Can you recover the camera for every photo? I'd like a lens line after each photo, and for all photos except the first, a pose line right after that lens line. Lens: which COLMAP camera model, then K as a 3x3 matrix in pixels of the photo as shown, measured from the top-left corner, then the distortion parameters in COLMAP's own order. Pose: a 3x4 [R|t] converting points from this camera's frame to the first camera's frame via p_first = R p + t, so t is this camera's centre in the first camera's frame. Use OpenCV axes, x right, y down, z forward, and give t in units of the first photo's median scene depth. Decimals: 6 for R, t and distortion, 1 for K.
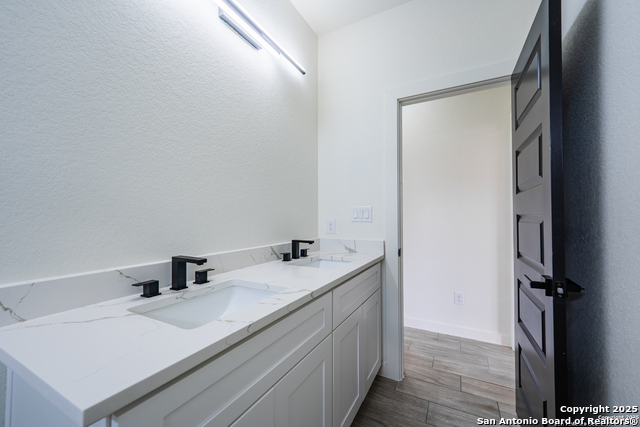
lens RADIAL K [[259.7, 0, 316.8], [0, 259.7, 212.6], [0, 0, 1]] dist [0.002253, 0.000699]
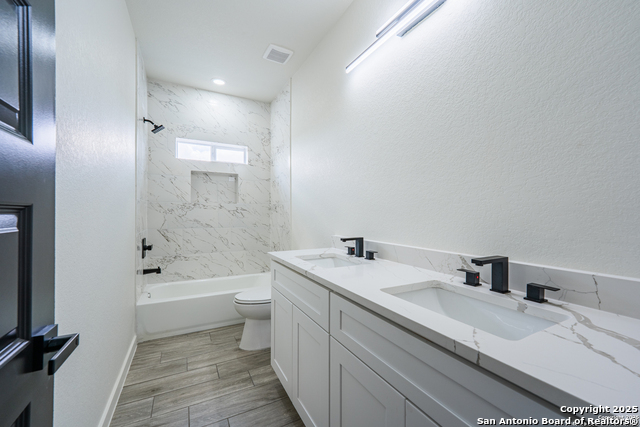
lens RADIAL K [[259.7, 0, 316.8], [0, 259.7, 212.6], [0, 0, 1]] dist [0.002253, 0.000699]
pose [[-0.566725, 0.003019, -0.823901, 0.729959], [0.022140, 0.999688, -0.011566, 0.015471], [0.823609, -0.024796, -0.566615, 1.258592]]
